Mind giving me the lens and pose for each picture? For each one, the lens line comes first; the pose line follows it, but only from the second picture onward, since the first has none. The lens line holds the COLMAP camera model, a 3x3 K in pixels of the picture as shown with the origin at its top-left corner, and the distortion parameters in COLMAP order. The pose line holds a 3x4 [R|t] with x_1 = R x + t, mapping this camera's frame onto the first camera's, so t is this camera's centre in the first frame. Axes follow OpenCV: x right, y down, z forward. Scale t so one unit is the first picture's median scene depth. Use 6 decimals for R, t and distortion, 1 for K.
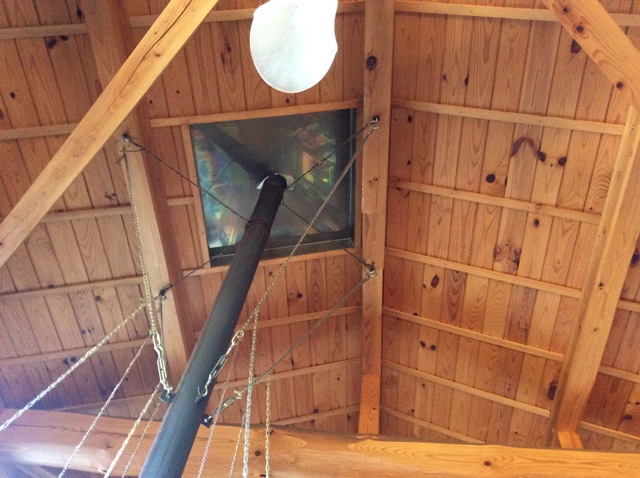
lens RADIAL K [[587.7, 0, 320.0], [0, 587.7, 239.0], [0, 0, 1]] dist [0.070637, -0.000762]
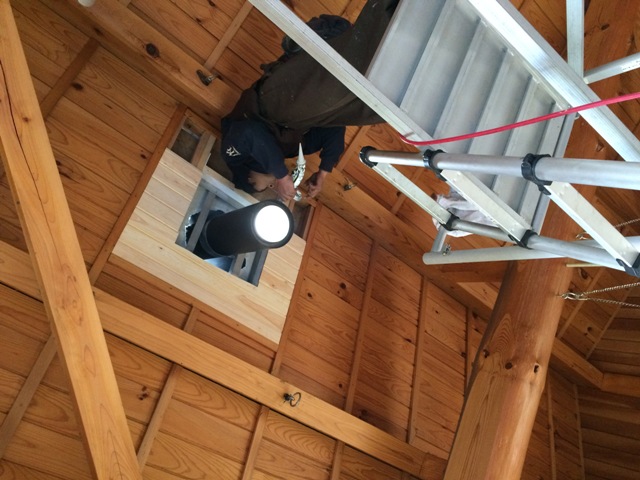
lens RADIAL K [[549.0, 0, 320.0], [0, 549.0, 240.0], [0, 0, 1]] dist [0.060321, -0.084537]
pose [[0.343589, -0.827325, 0.444387, -0.424709], [0.933758, 0.351454, -0.067650, 0.112741], [-0.100213, 0.438194, 0.893277, 0.270786]]
